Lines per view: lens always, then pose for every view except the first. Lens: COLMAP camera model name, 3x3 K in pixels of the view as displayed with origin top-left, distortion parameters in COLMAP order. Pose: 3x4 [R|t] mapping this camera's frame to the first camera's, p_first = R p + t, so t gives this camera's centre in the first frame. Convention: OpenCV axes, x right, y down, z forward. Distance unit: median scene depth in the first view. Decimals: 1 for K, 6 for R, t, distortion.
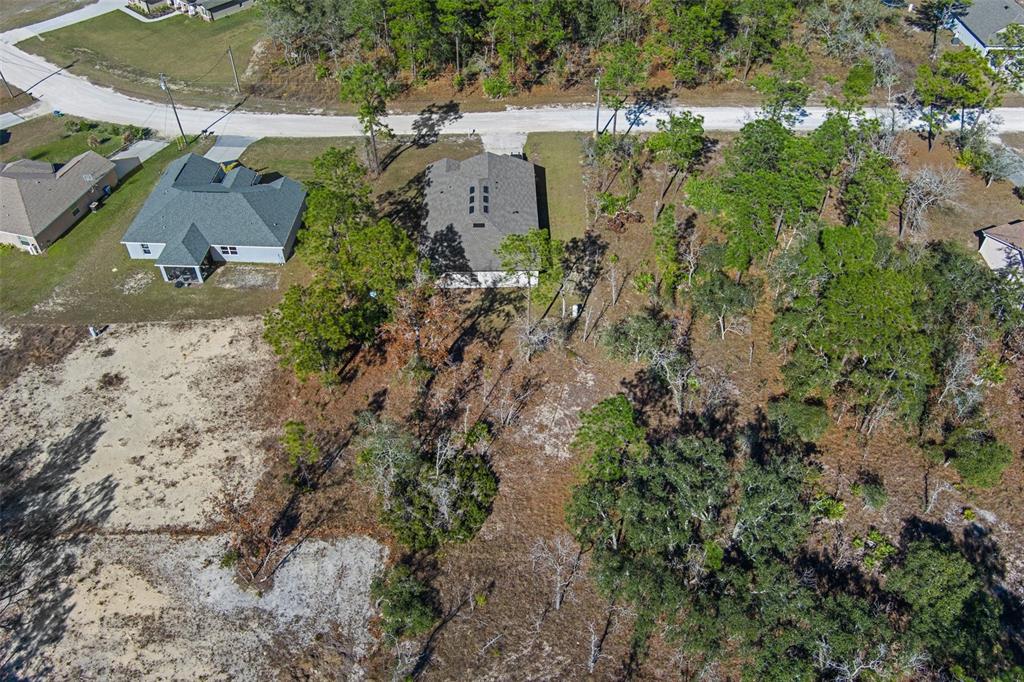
lens RADIAL K [[798.9, 0, 512.0], [0, 798.9, 341.0], [0, 0, 1]] dist [-0.077226, 0.035802]
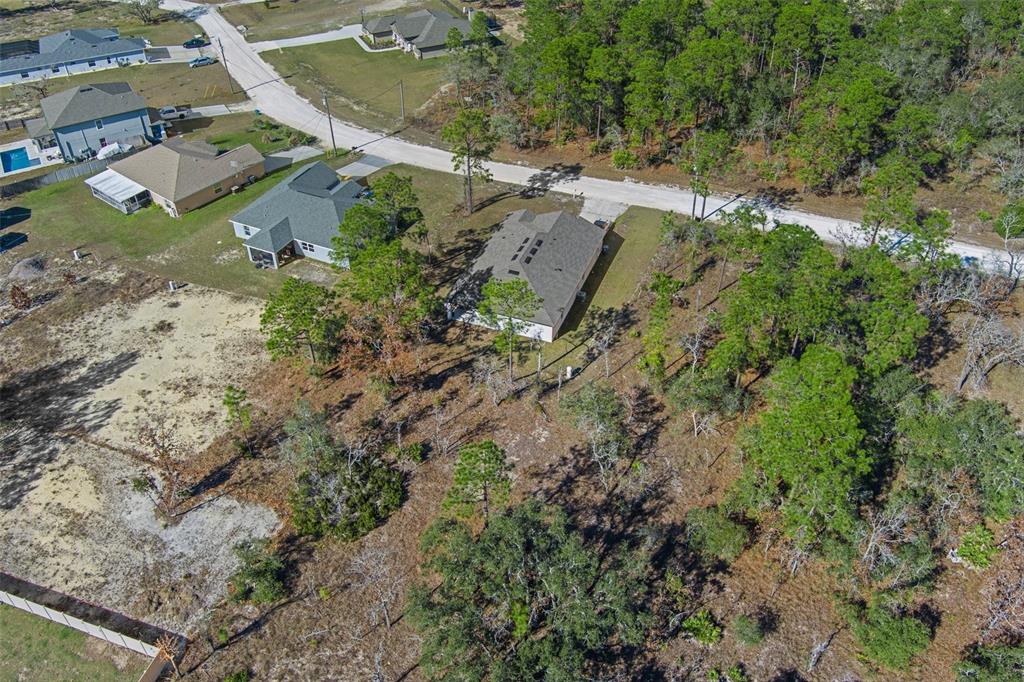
lens RADIAL K [[798.9, 0, 512.0], [0, 798.9, 341.0], [0, 0, 1]] dist [-0.077226, 0.035802]
pose [[0.929533, 0.239553, -0.280326, 0.319719], [-0.262726, 0.963693, -0.047648, -0.010089], [0.258734, 0.117939, 0.958722, 0.010373]]
